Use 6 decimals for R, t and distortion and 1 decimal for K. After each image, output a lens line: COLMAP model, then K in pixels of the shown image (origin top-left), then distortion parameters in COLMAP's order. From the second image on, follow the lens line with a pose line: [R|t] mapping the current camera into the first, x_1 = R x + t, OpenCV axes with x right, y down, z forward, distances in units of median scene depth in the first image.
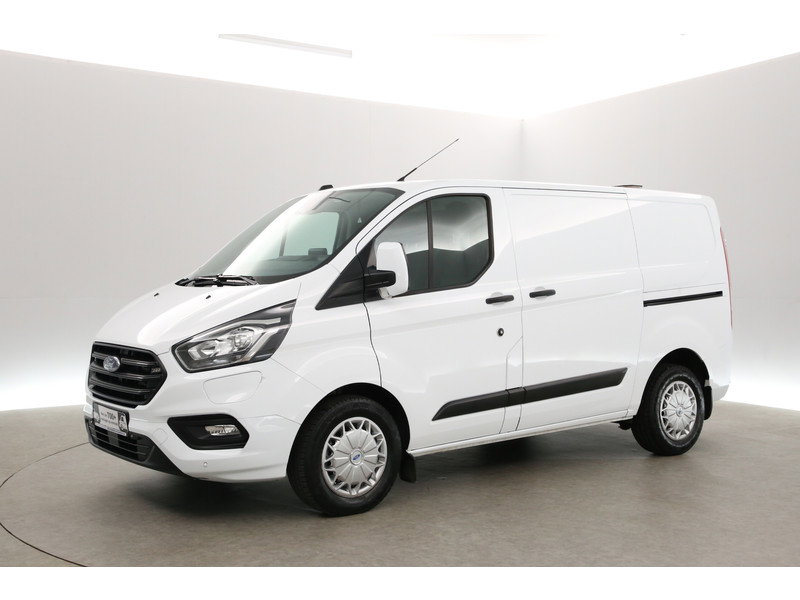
lens RADIAL K [[1019.1, 0, 400.0], [0, 1019.1, 300.0], [0, 0, 1]] dist [0.003297, 0.015234]
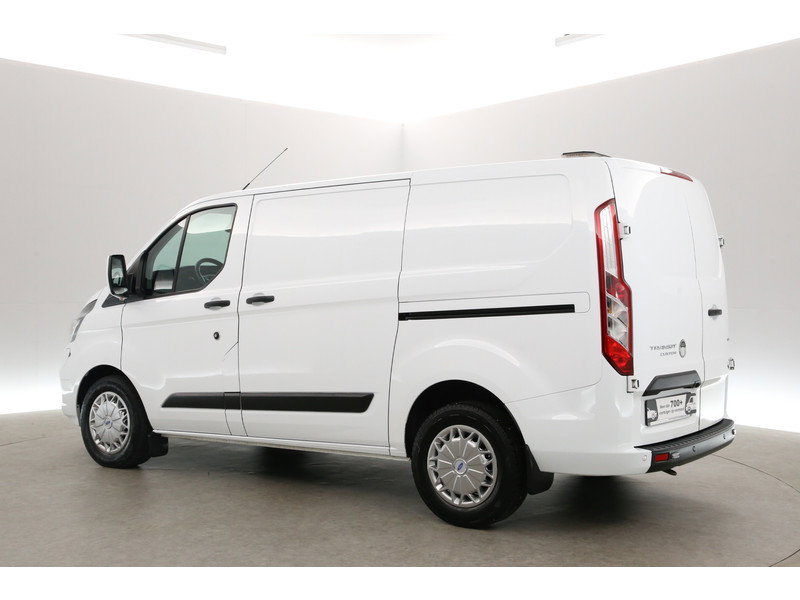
lens RADIAL K [[966.0, 0, 400.0], [0, 966.0, 300.0], [0, 0, 1]] dist [-0.000081, -0.015829]
pose [[0.287998, 0.023609, -0.957340, 1.035661], [-0.020275, 0.999622, 0.018552, -0.025345], [0.957416, 0.014067, 0.288367, 0.846608]]
